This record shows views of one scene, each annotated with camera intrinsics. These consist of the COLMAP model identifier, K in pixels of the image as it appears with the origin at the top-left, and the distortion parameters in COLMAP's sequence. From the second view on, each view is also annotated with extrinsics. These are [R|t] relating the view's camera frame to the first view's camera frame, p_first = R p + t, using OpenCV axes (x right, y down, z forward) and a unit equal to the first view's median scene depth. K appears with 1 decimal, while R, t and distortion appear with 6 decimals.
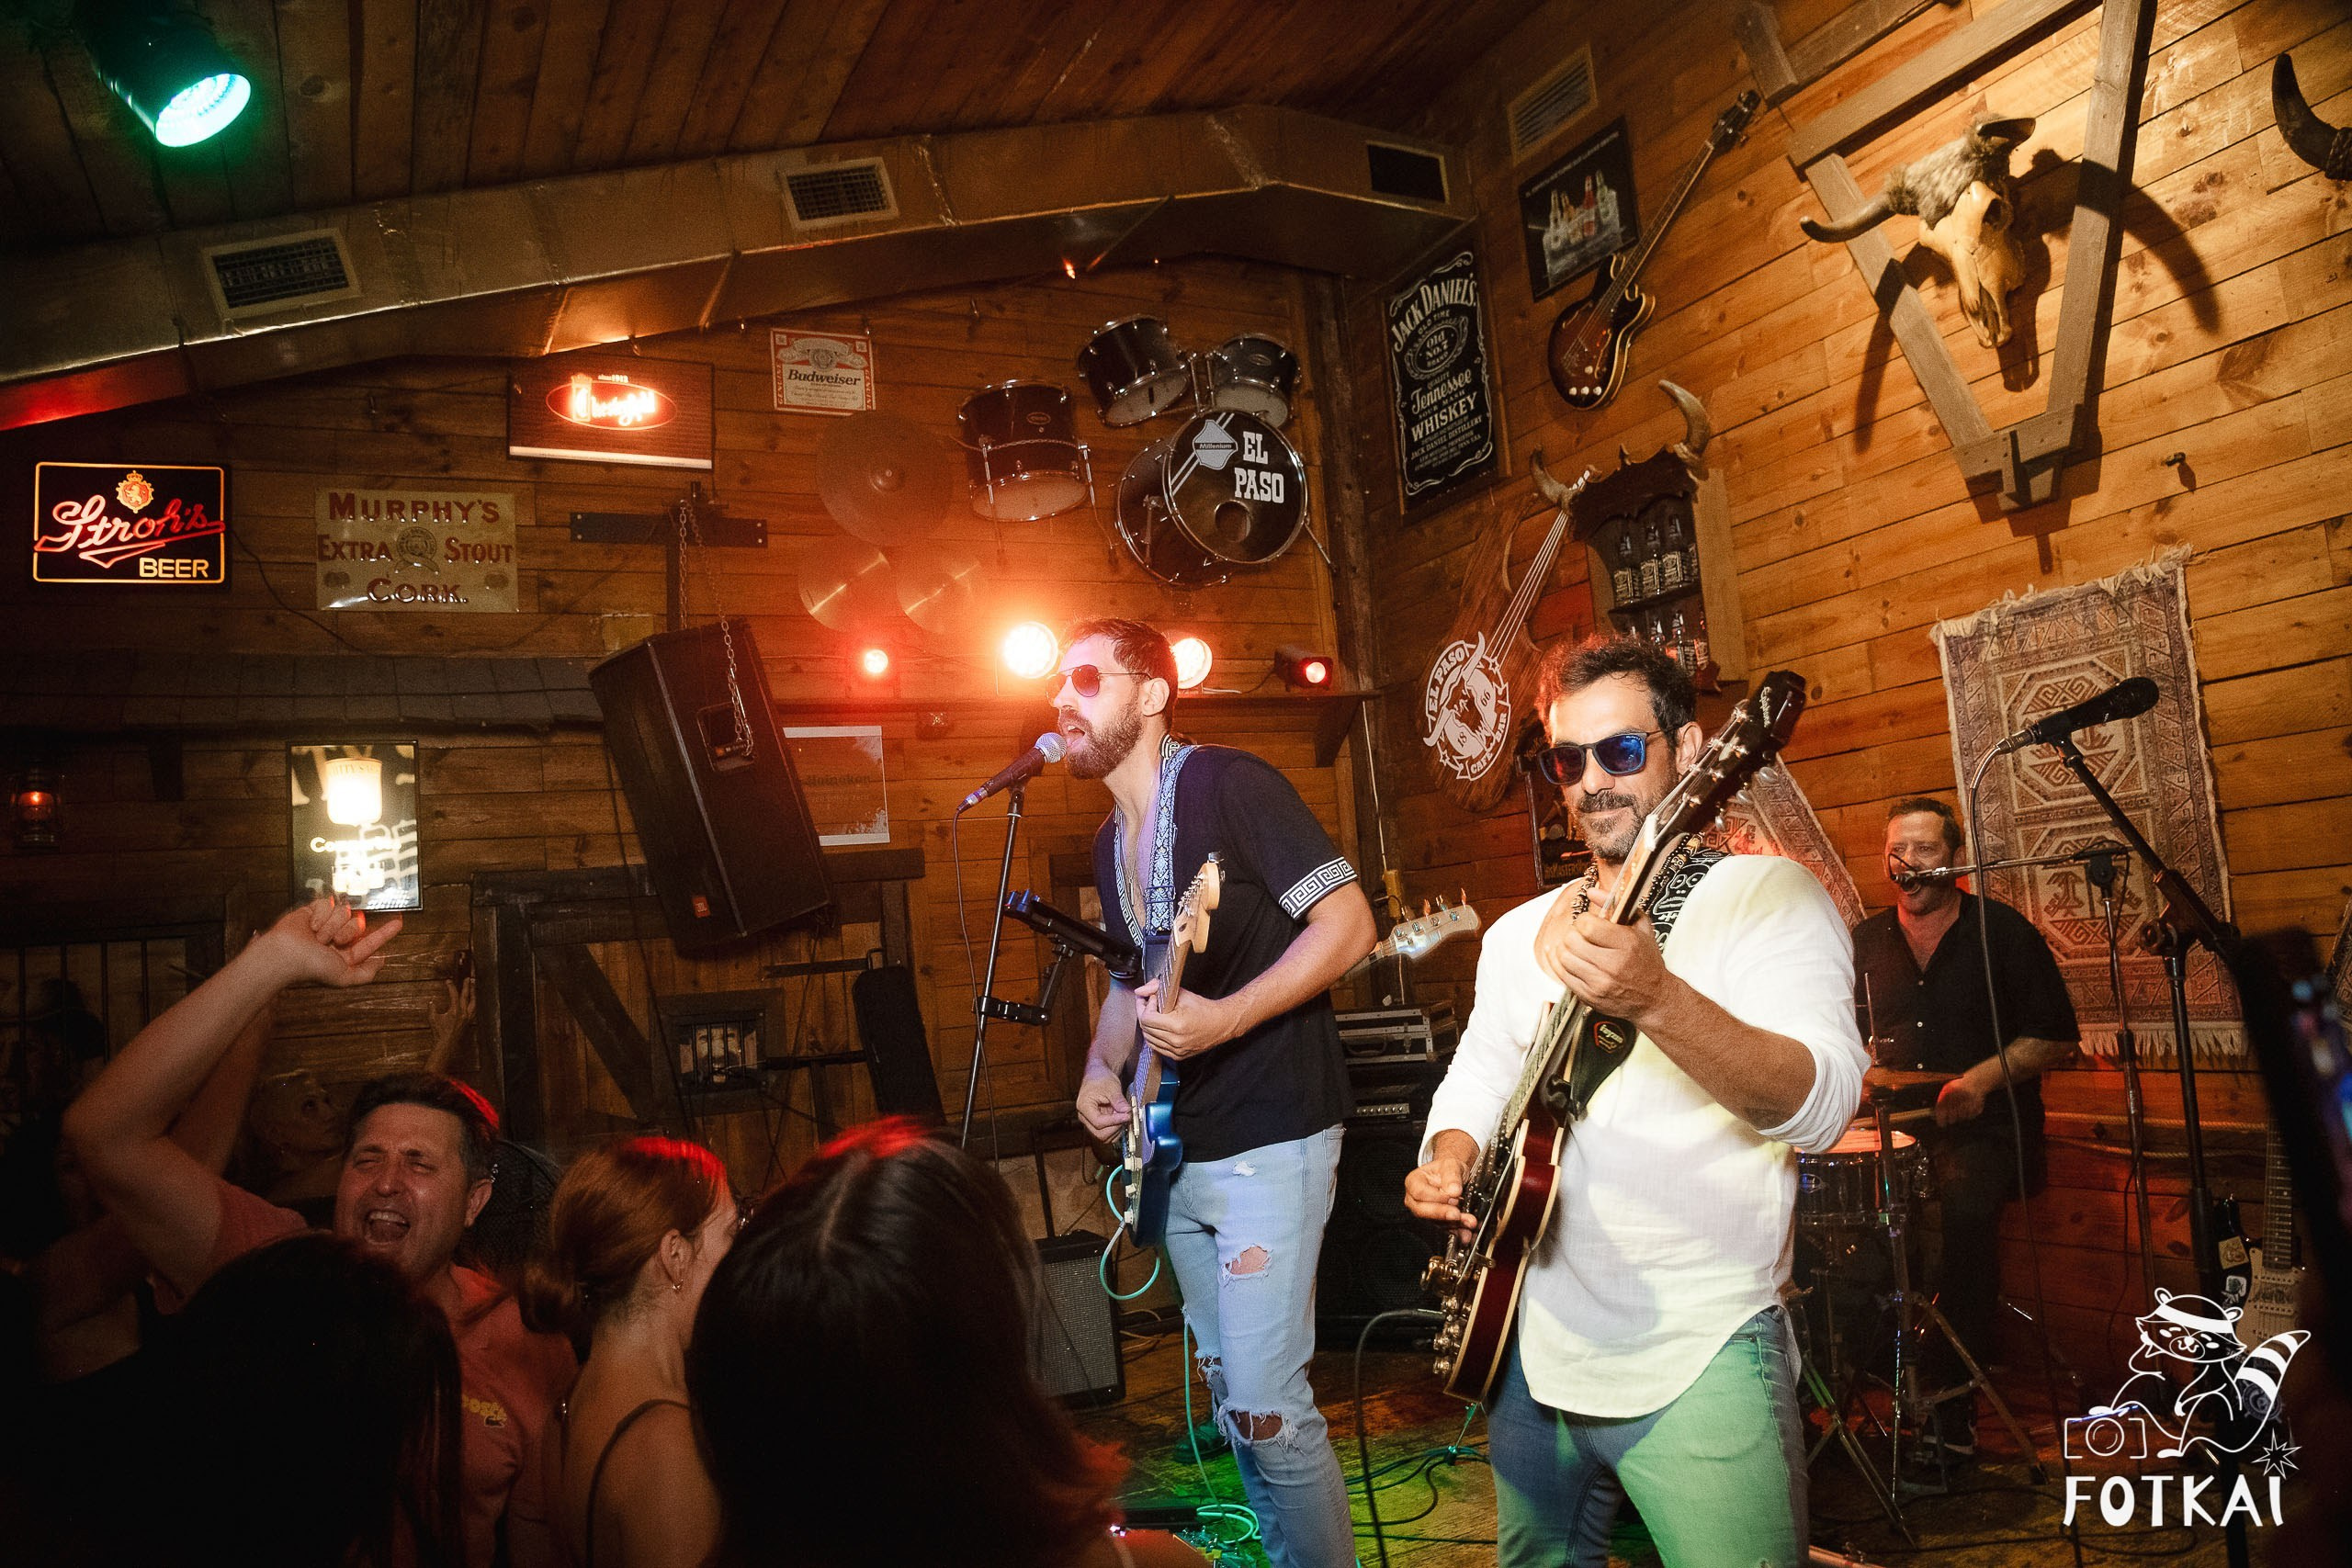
lens RADIAL K [[1586.8, 0, 1181.0], [0, 1586.8, 803.0], [0, 0, 1]] dist [-0.108453, 0.053371]
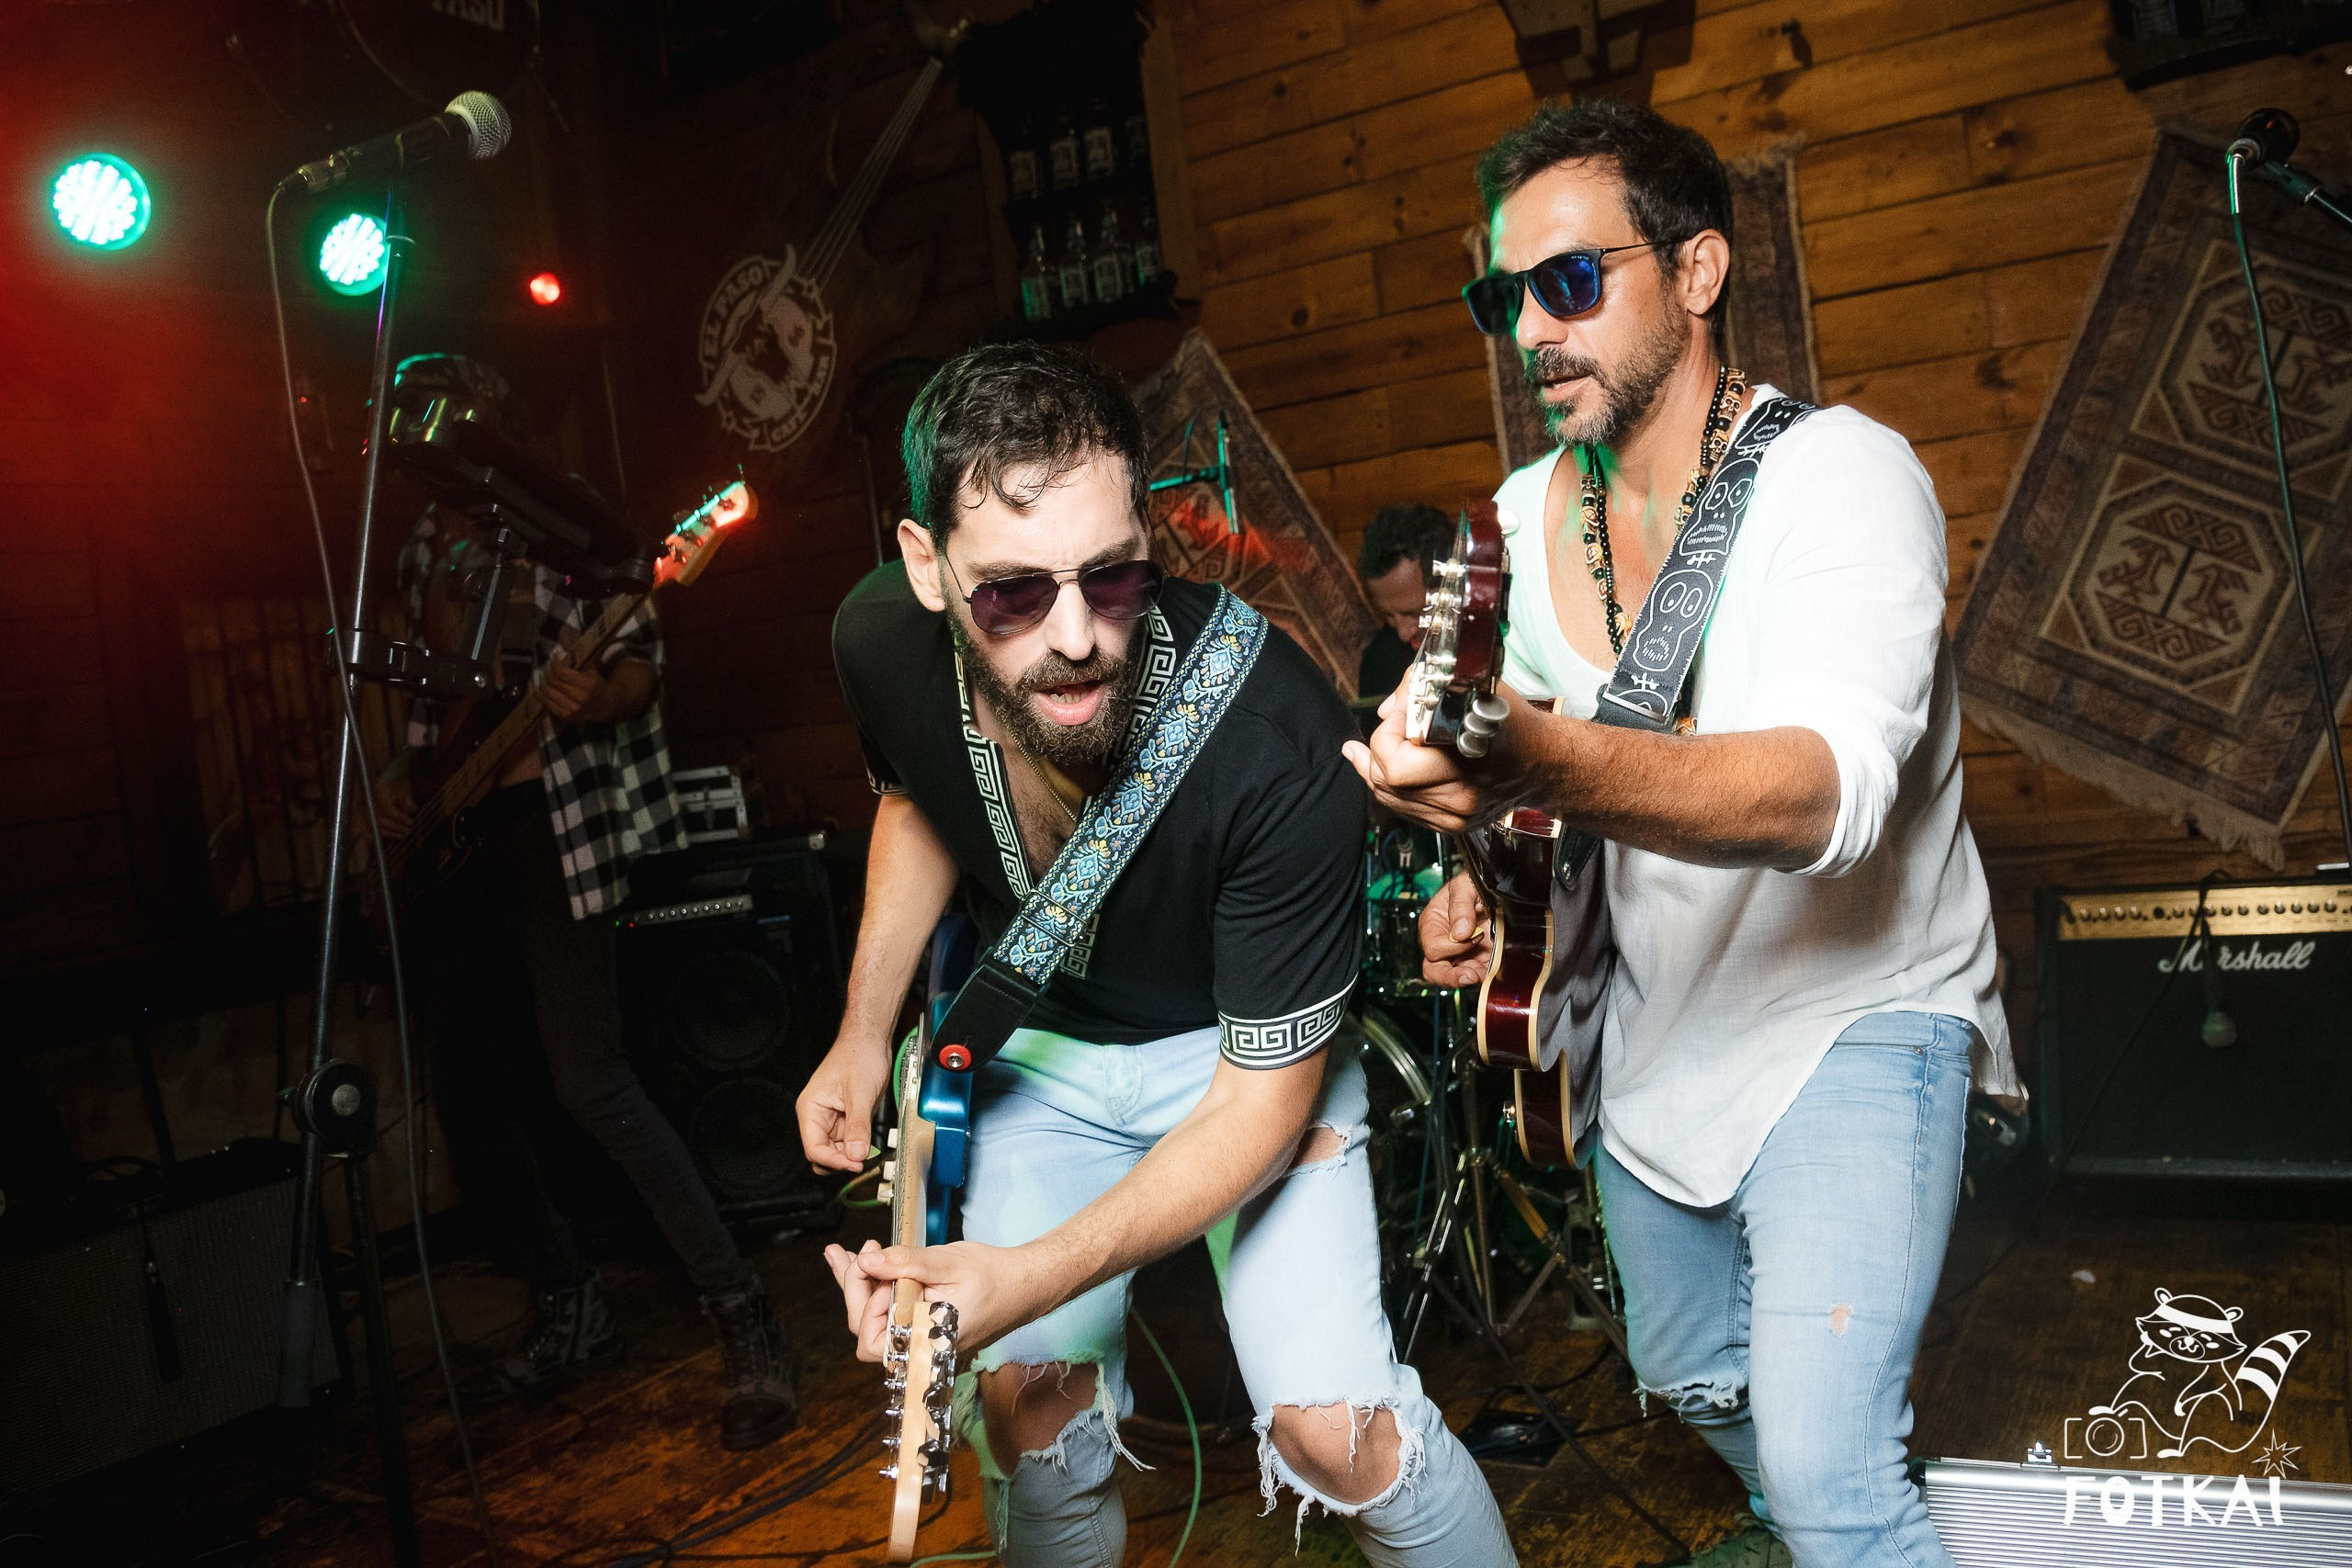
lens RADIAL K [[1873.4, 0, 1162.3], [0, 1873.4, 684.8], [0, 0, 1]] dist [-0.118605, 0.078998]
pose [[0.870458, -0.022402, 0.491732, -0.104201], [-0.003859, 0.998623, 0.052326, 0.060969], [-0.492227, -0.047445, 0.869173, 0.229091]]
